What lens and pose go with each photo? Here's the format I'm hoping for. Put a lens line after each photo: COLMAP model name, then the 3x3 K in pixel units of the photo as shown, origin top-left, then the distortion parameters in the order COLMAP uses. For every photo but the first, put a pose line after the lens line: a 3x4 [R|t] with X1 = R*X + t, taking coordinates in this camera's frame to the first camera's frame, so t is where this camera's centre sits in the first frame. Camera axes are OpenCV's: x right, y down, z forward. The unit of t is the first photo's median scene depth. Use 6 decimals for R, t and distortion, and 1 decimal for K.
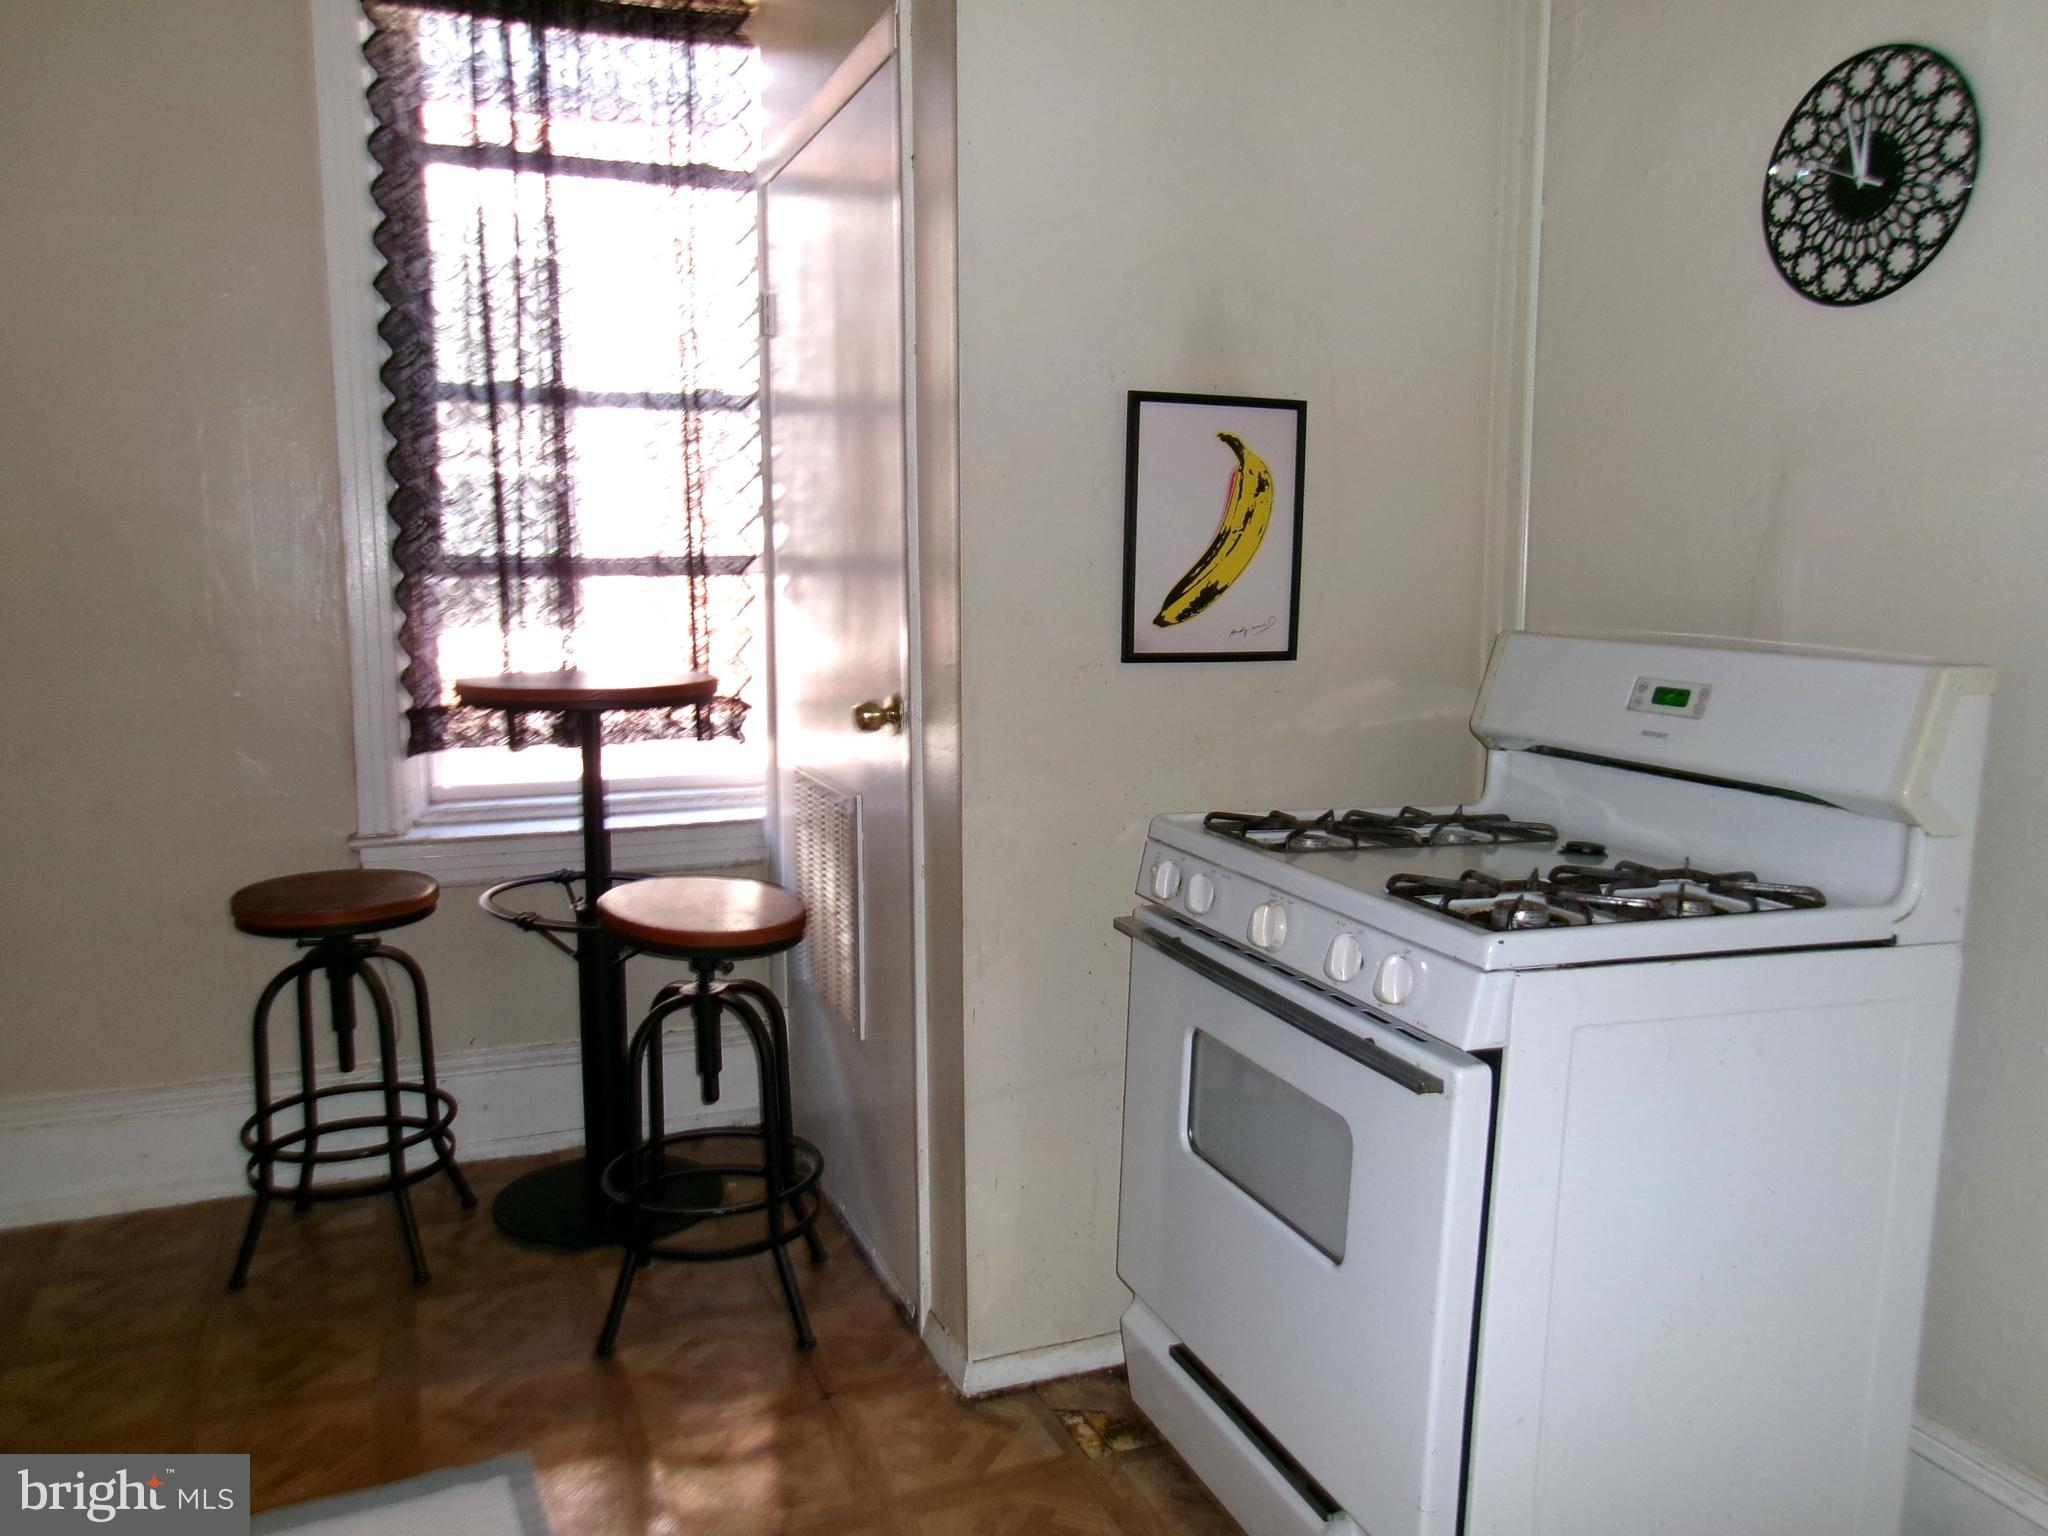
lens RADIAL K [[1584.6, 0, 1020.2], [0, 1584.6, 777.8], [0, 0, 1]] dist [0.007394, 0.005283]
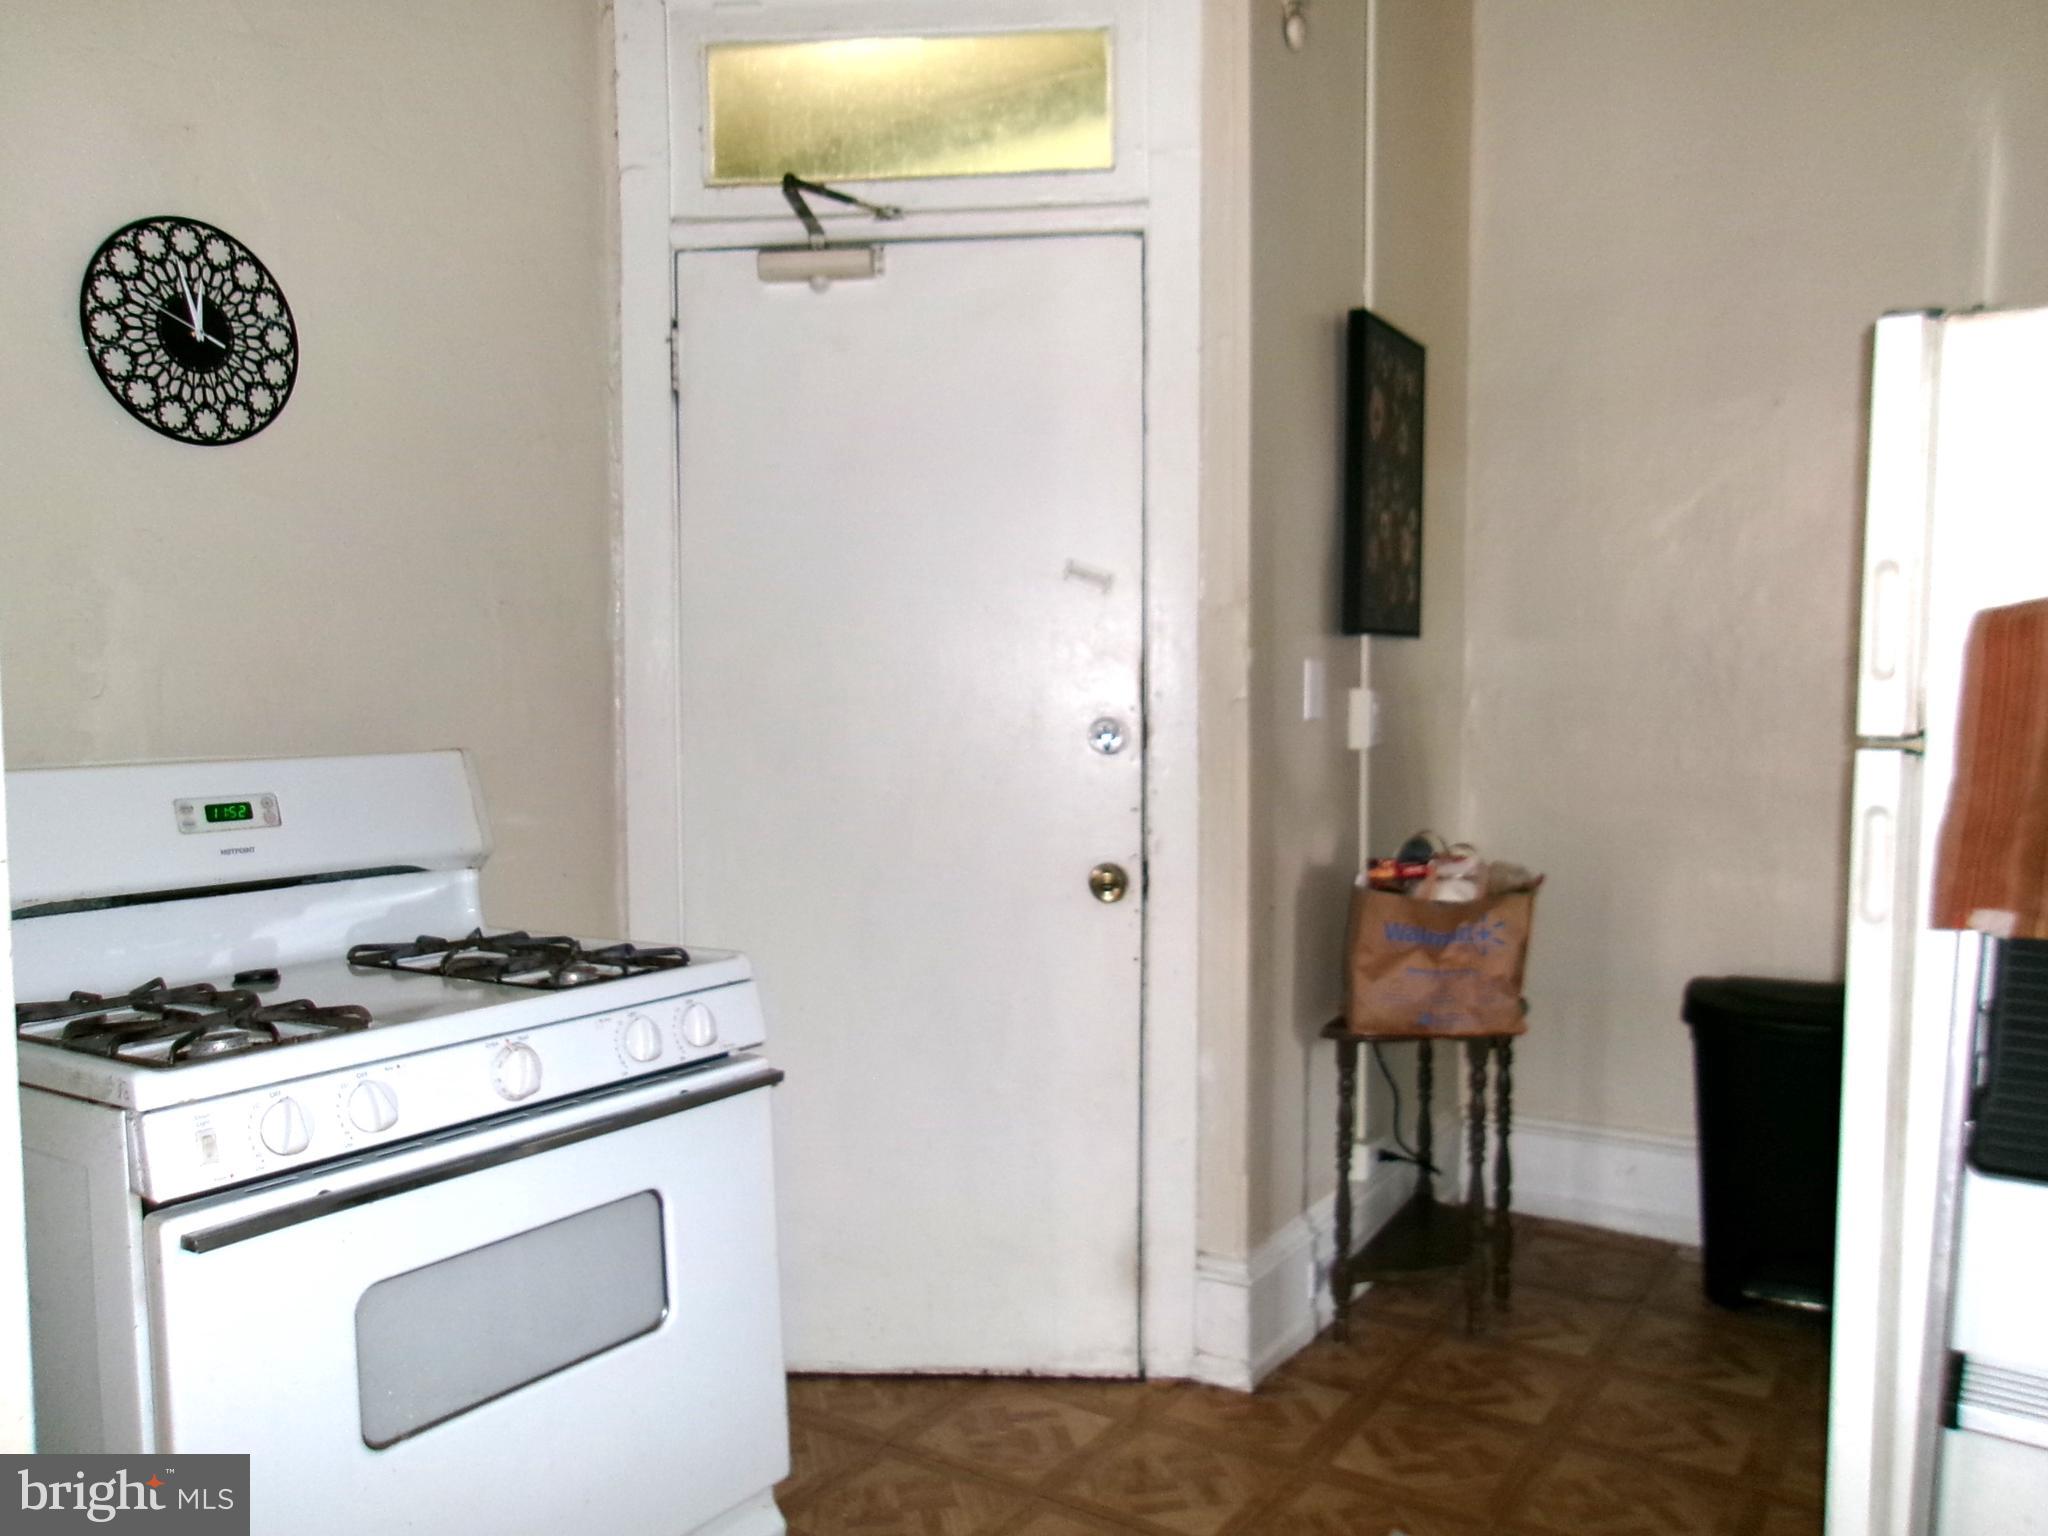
lens RADIAL K [[1584.6, 0, 1019.6], [0, 1584.6, 768.4], [0, 0, 1]] dist [0.007394, 0.005283]
pose [[-0.545450, -0.058092, 0.836128, -0.721666], [0.110302, 0.983943, 0.140318, -0.169677], [-0.830854, 0.168763, -0.530284, 1.155496]]
